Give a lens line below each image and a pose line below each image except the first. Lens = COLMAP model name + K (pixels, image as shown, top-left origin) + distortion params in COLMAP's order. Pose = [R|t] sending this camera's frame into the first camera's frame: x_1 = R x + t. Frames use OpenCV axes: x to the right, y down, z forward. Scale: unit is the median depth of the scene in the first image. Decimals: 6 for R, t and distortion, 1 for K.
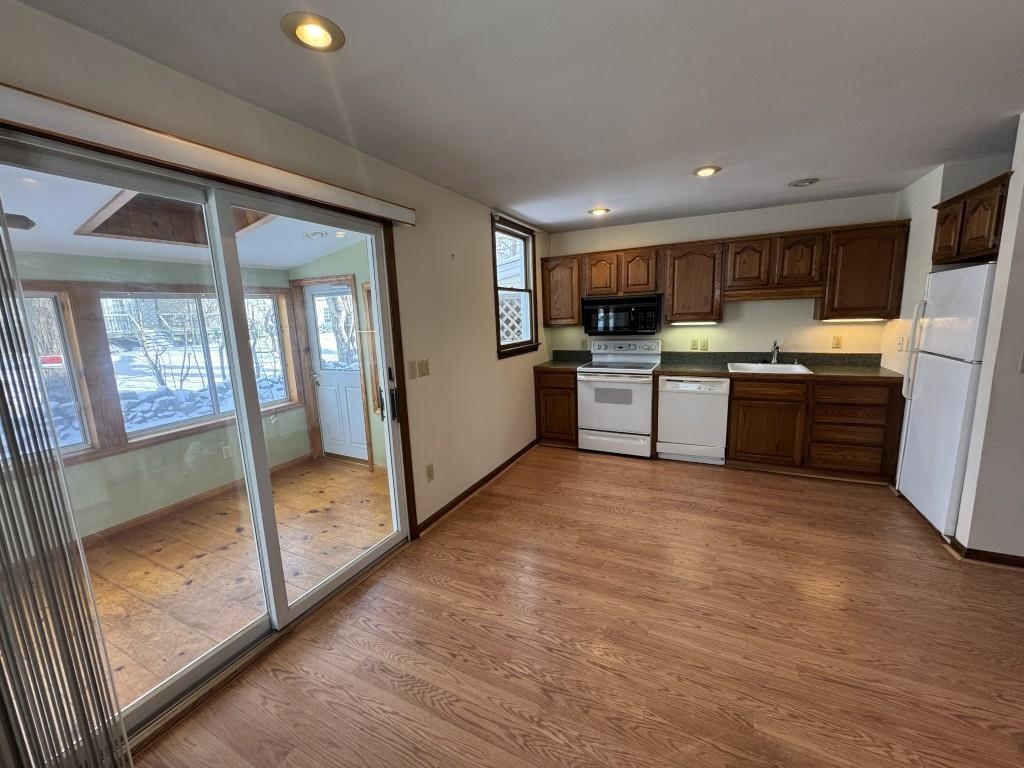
lens RADIAL K [[409.0, 0, 512.0], [0, 409.0, 382.1], [0, 0, 1]] dist [-0.003457, 0.000665]
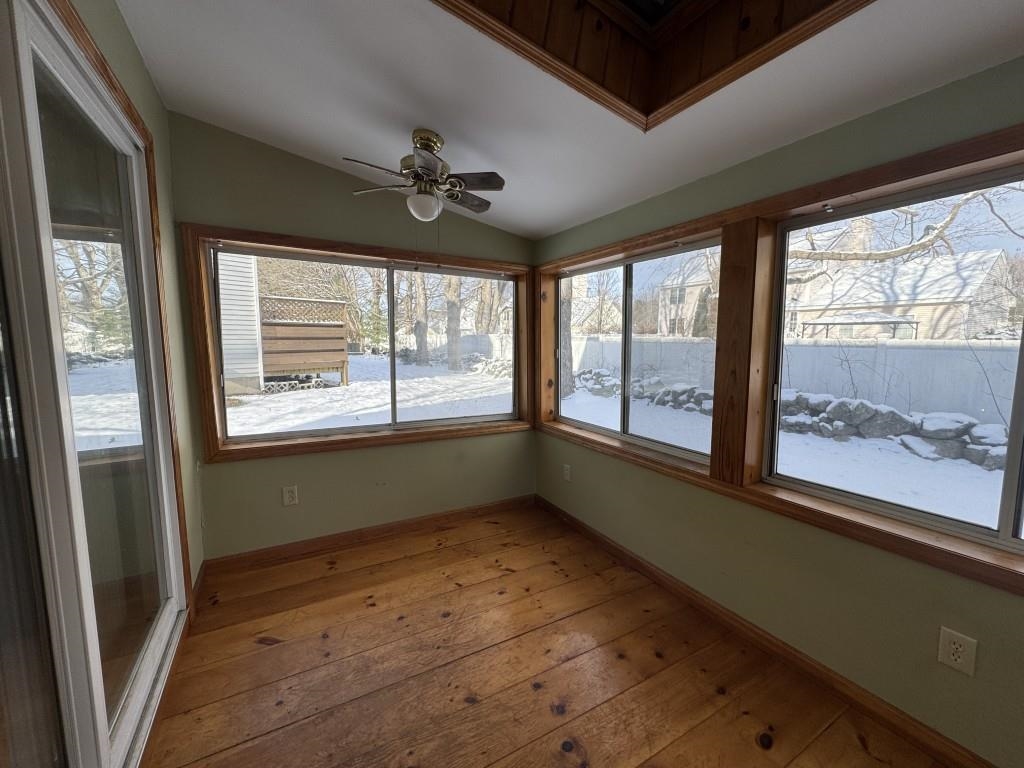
lens RADIAL K [[409.0, 0, 512.0], [0, 409.0, 382.1], [0, 0, 1]] dist [-0.003457, 0.000665]
pose [[-0.557710, 0.123796, -0.820752, -0.254509], [-0.118194, 0.966895, 0.226153, -0.070288], [0.821578, 0.223135, -0.524615, 0.830574]]
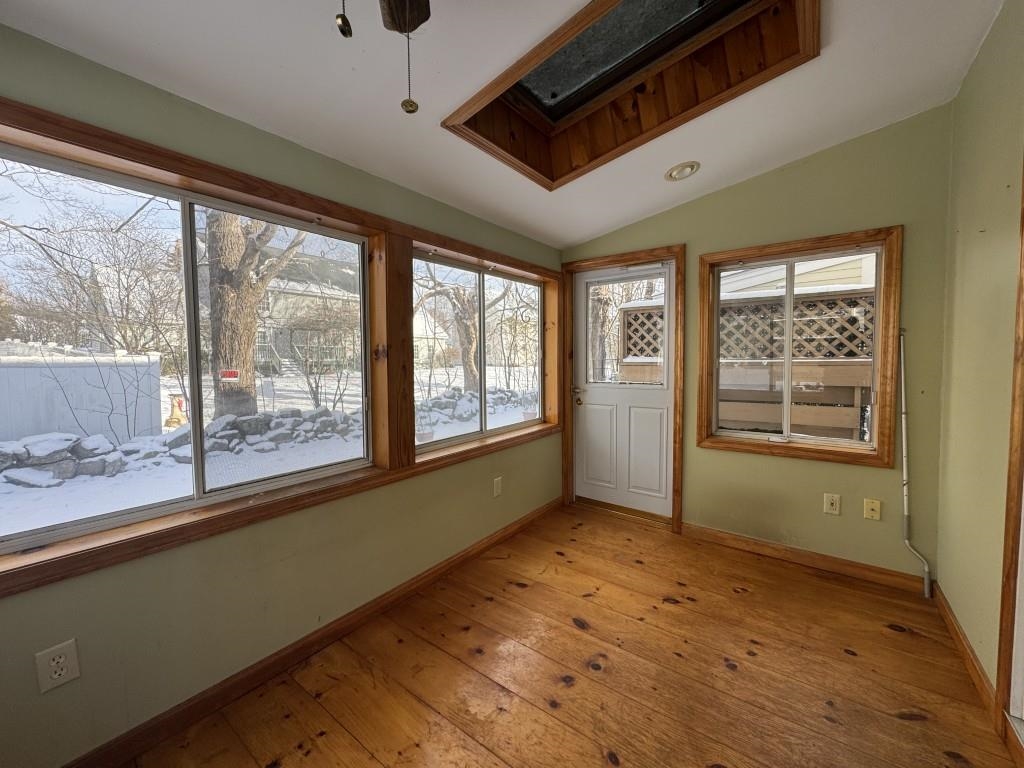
lens RADIAL K [[409.0, 0, 512.0], [0, 409.0, 382.1], [0, 0, 1]] dist [-0.003457, 0.000665]
pose [[0.982337, 0.037959, -0.183228, -0.551159], [-0.057537, 0.993042, -0.102746, 0.062497], [0.178053, 0.111474, 0.977687, 0.291580]]
